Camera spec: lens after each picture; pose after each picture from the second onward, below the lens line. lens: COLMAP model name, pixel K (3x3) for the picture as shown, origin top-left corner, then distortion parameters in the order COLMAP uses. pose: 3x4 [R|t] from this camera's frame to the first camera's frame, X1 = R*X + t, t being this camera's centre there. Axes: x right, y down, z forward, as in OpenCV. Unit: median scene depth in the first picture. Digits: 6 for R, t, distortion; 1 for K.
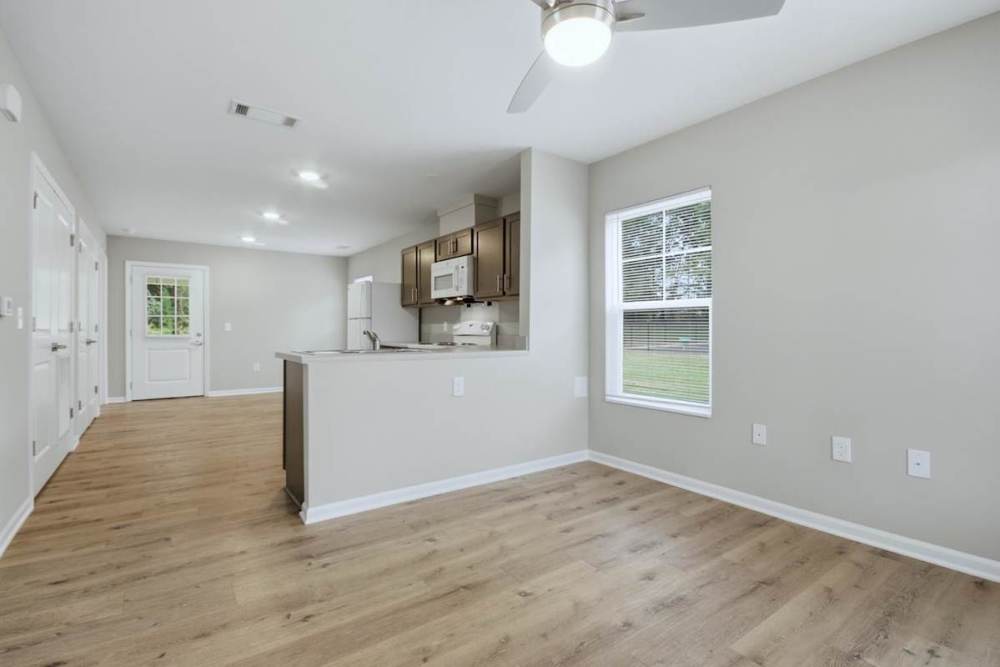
lens RADIAL K [[464.1, 0, 499.0], [0, 464.1, 334.1], [0, 0, 1]] dist [-0.001316, -0.005877]
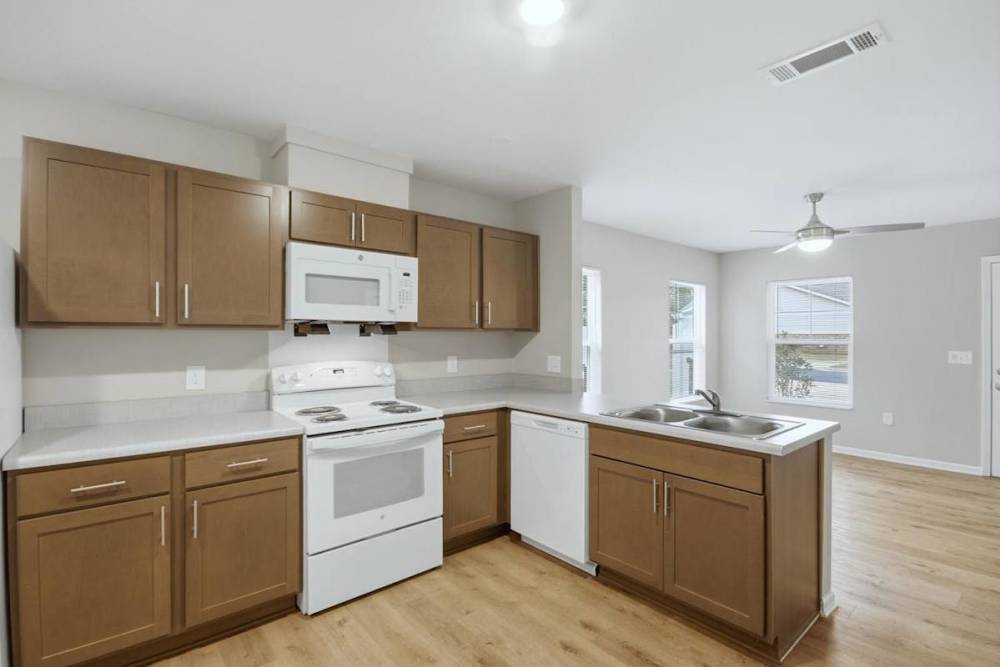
lens RADIAL K [[464.1, 0, 499.0], [0, 464.1, 334.1], [0, 0, 1]] dist [-0.001316, -0.005877]
pose [[-0.070426, 0.001266, 0.997516, -1.080167], [0.001764, 0.999998, -0.001145, -0.106015], [-0.997515, 0.001679, -0.070428, 1.457542]]
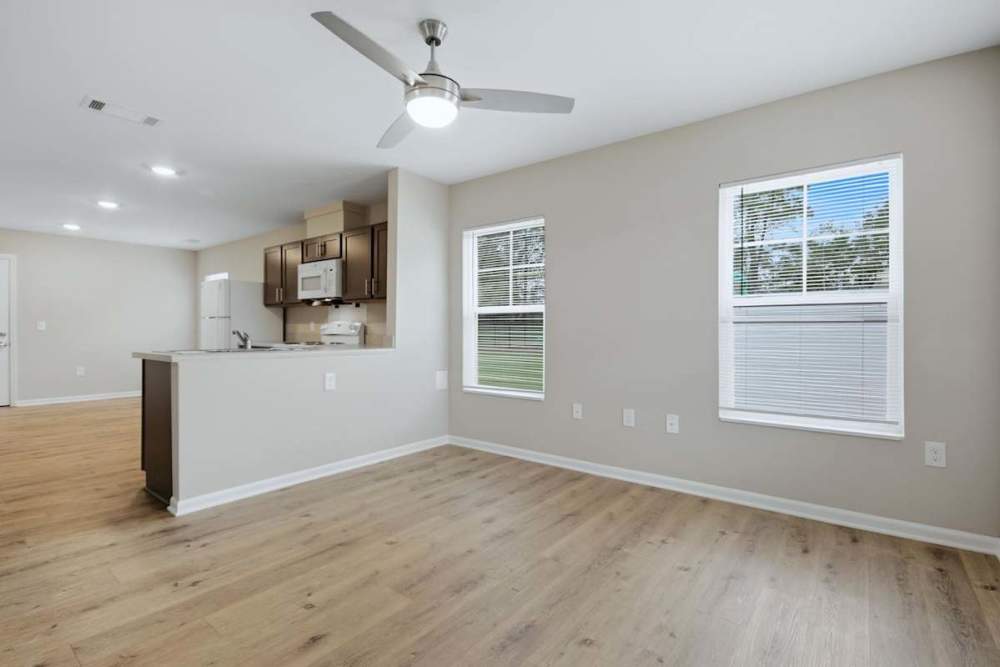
lens RADIAL K [[464.1, 0, 499.0], [0, 464.1, 334.1], [0, 0, 1]] dist [-0.001316, -0.005877]
pose [[0.960721, -0.000023, 0.277516, -0.007346], [-0.000141, 1.000000, 0.000570, -0.000135], [-0.277516, -0.000587, 0.960721, -0.171724]]
